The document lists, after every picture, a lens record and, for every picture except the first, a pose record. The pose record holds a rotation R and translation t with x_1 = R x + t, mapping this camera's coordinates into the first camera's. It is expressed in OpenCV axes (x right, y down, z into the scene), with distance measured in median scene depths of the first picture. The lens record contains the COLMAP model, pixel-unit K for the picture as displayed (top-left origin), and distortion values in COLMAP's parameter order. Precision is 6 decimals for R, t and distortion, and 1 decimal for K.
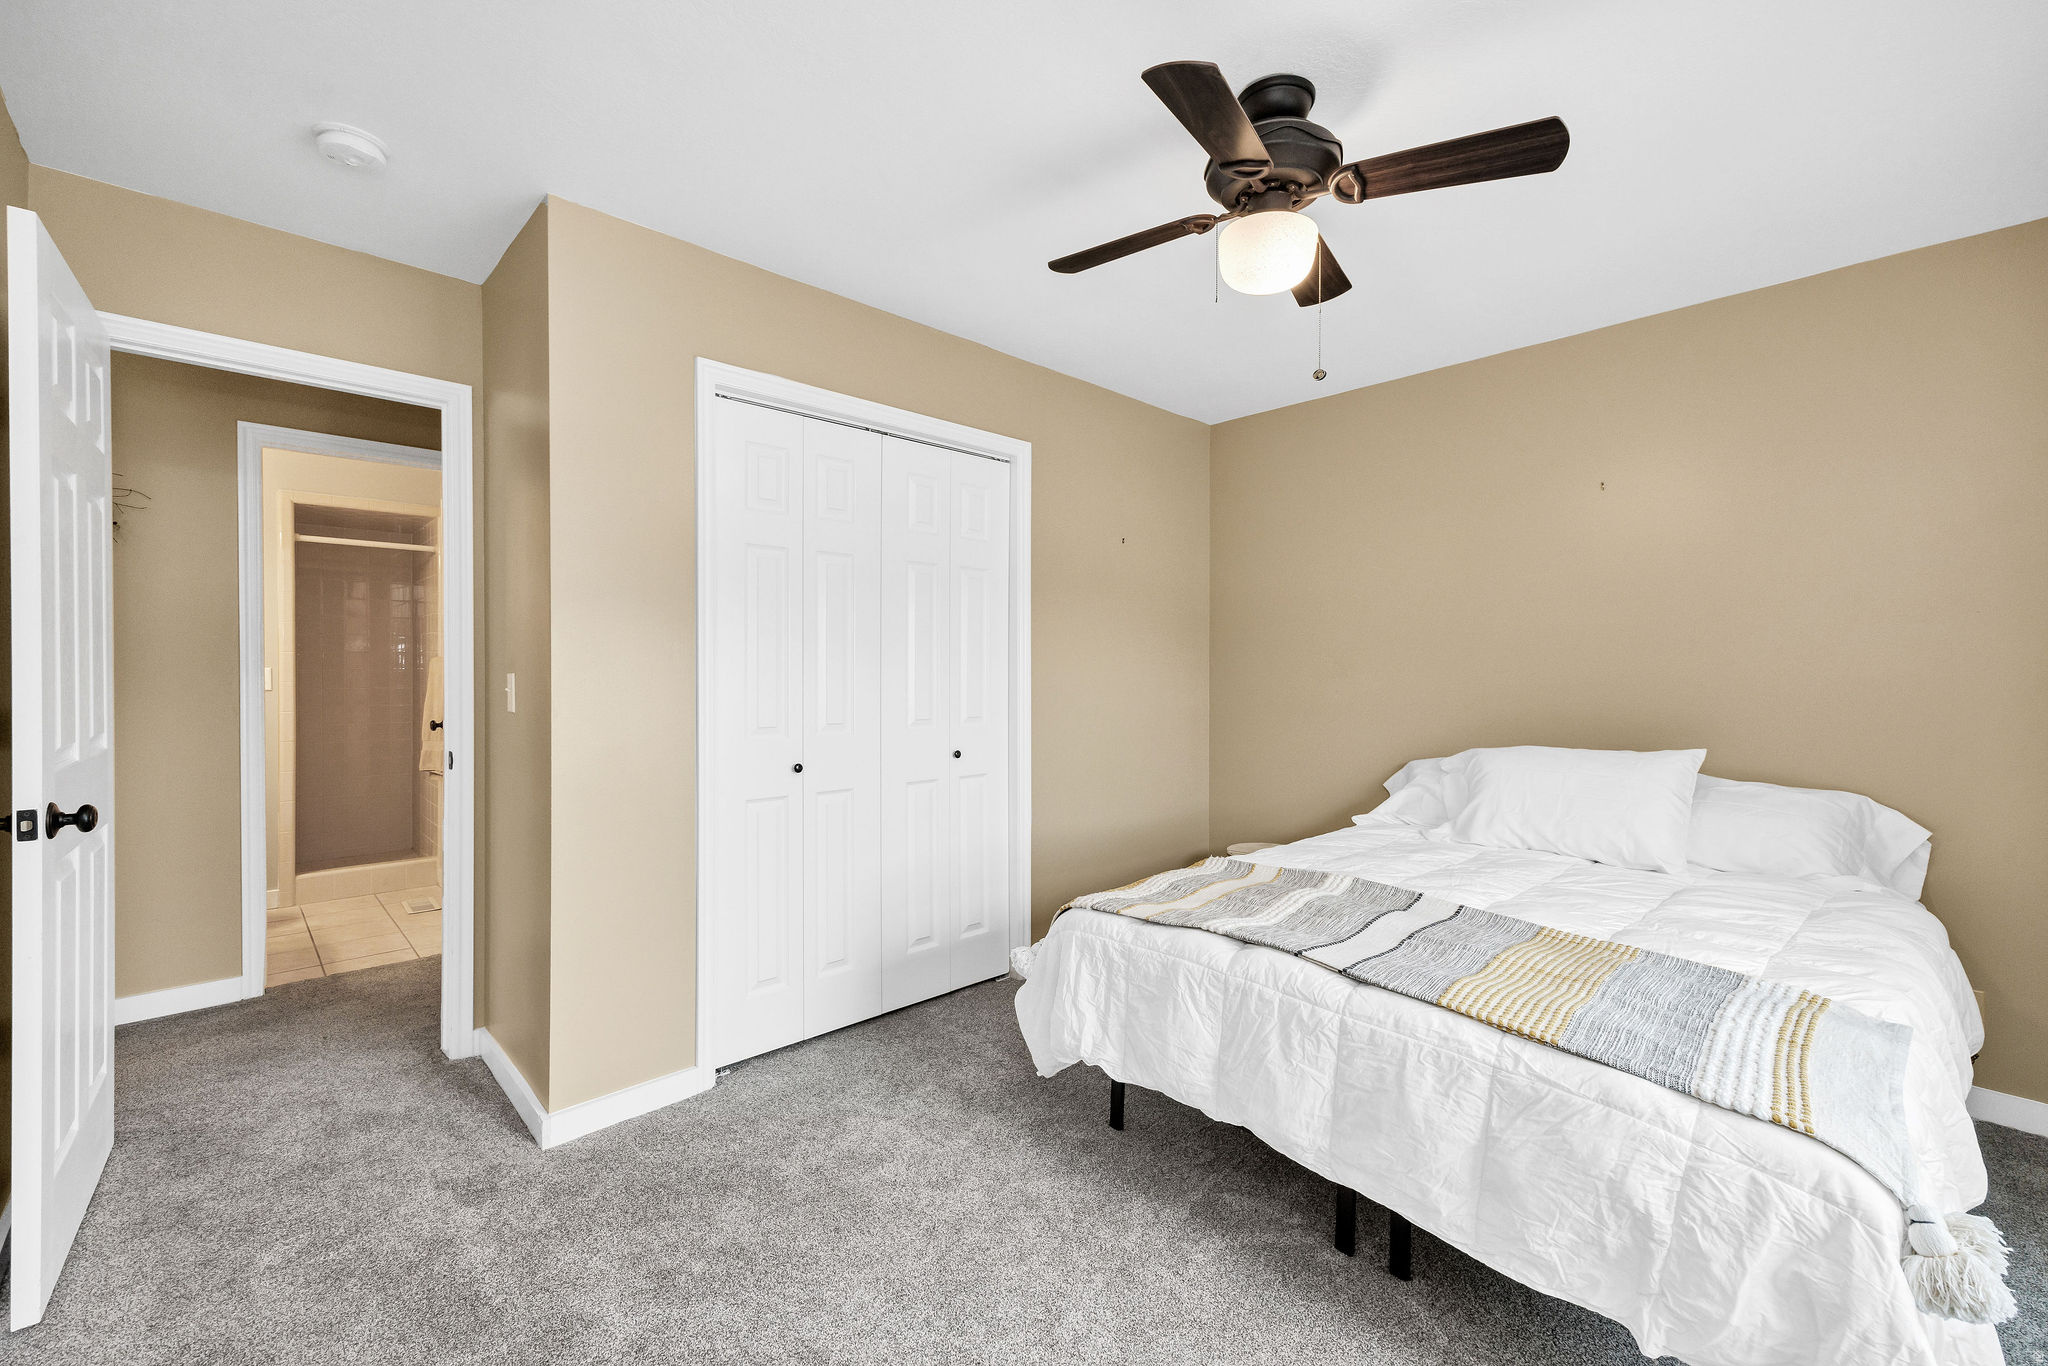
lens RADIAL K [[843.2, 0, 1024.0], [0, 843.2, 683.0], [0, 0, 1]] dist [0.001903, 0.000160]
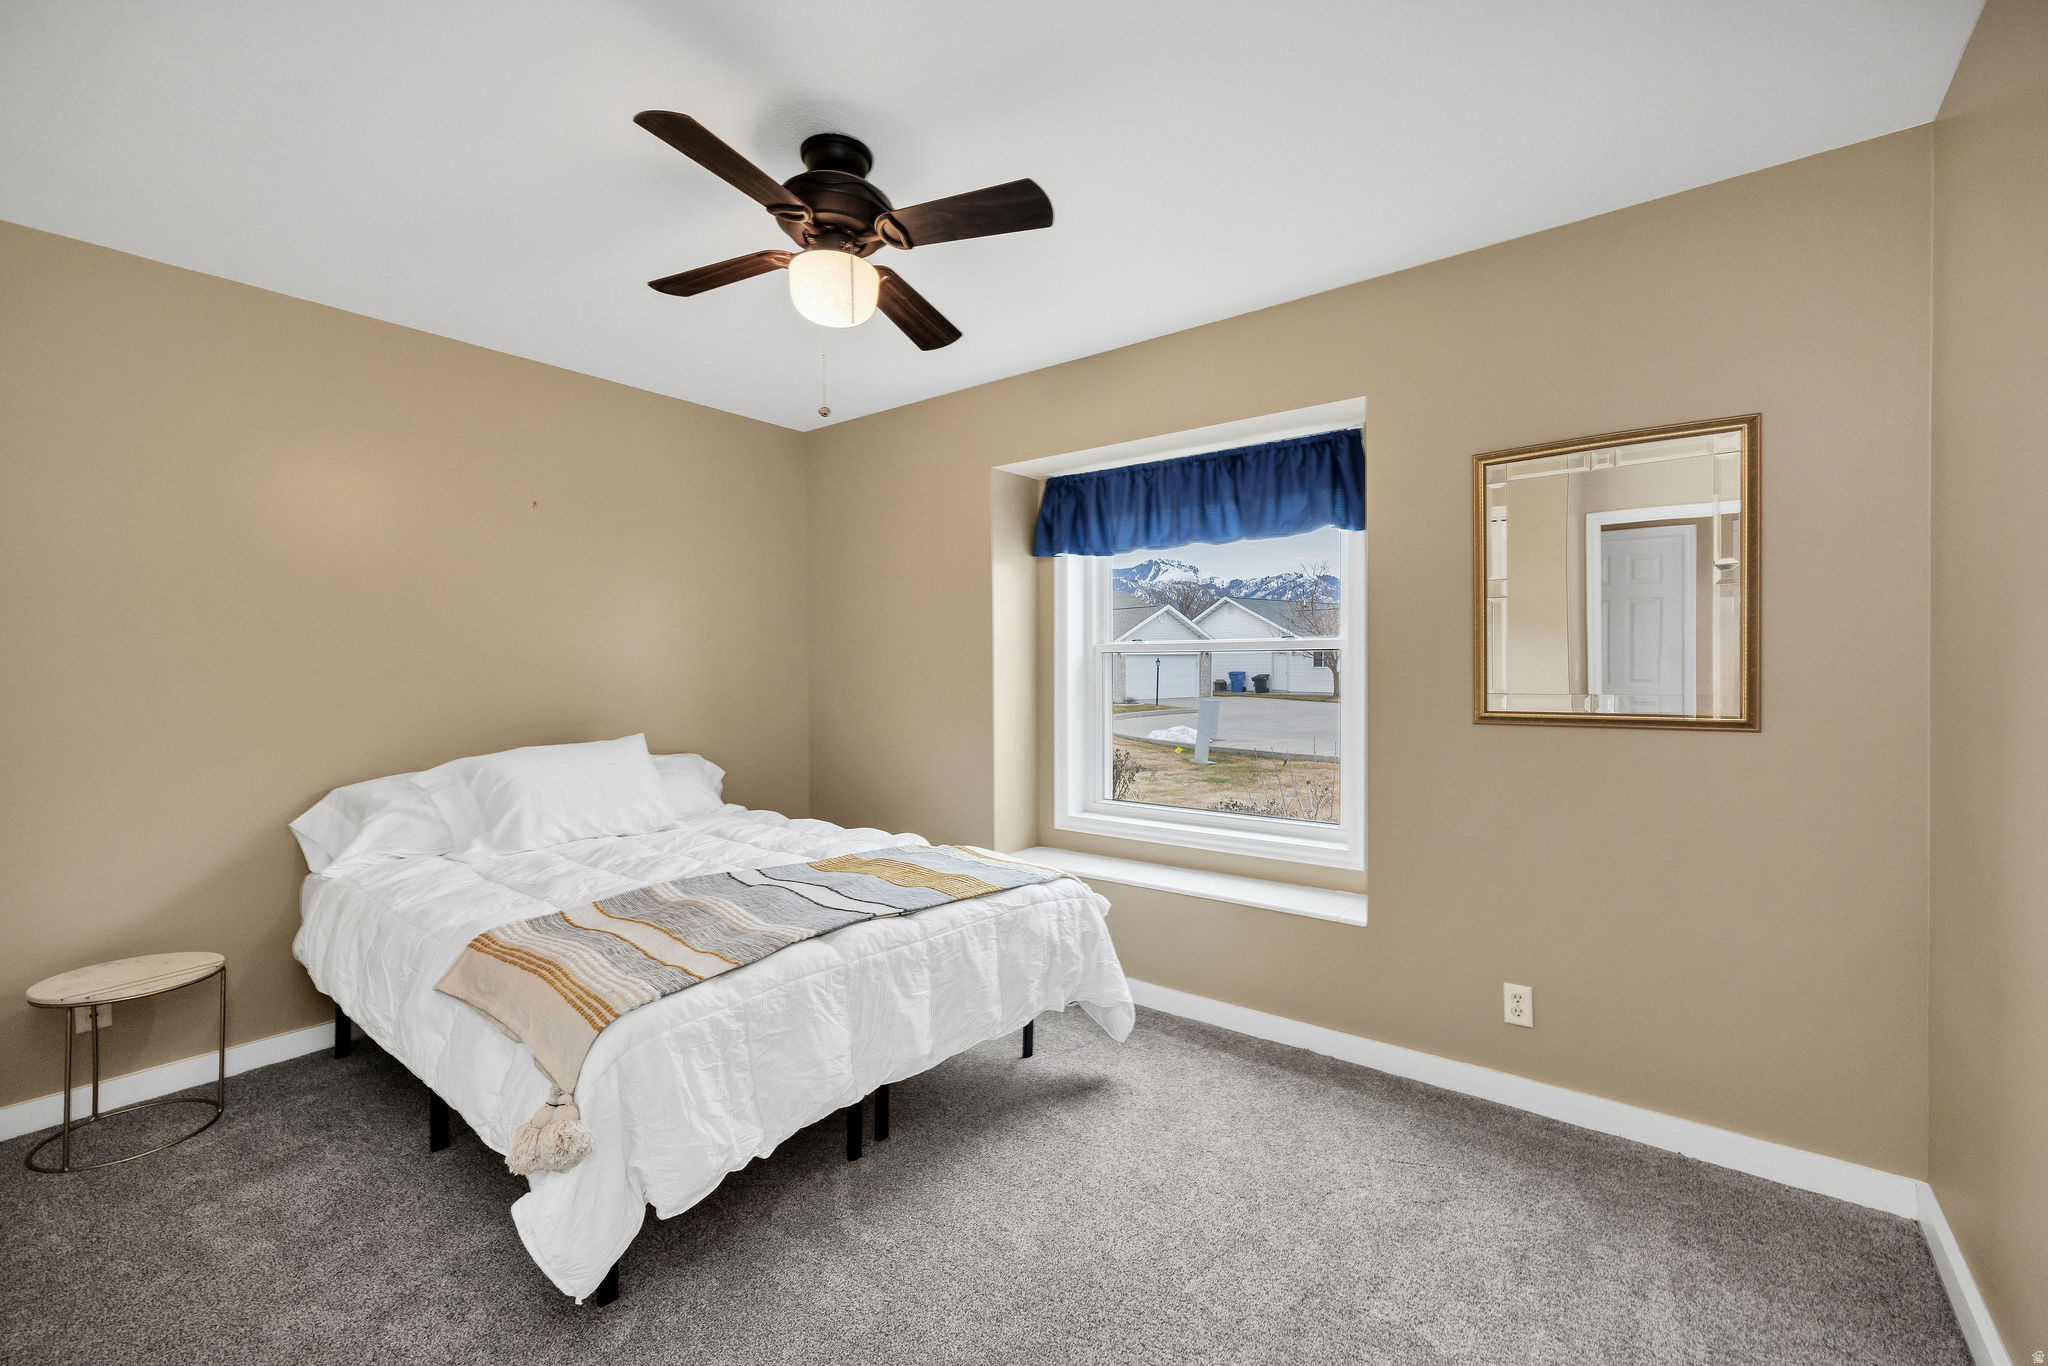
lens RADIAL K [[843.2, 0, 1024.0], [0, 843.2, 683.0], [0, 0, 1]] dist [0.001903, 0.000160]
pose [[-0.156480, -0.020521, 0.987468, -0.825810], [0.014366, 0.999631, 0.023050, -0.027612], [-0.987577, 0.017793, -0.156128, 0.930468]]
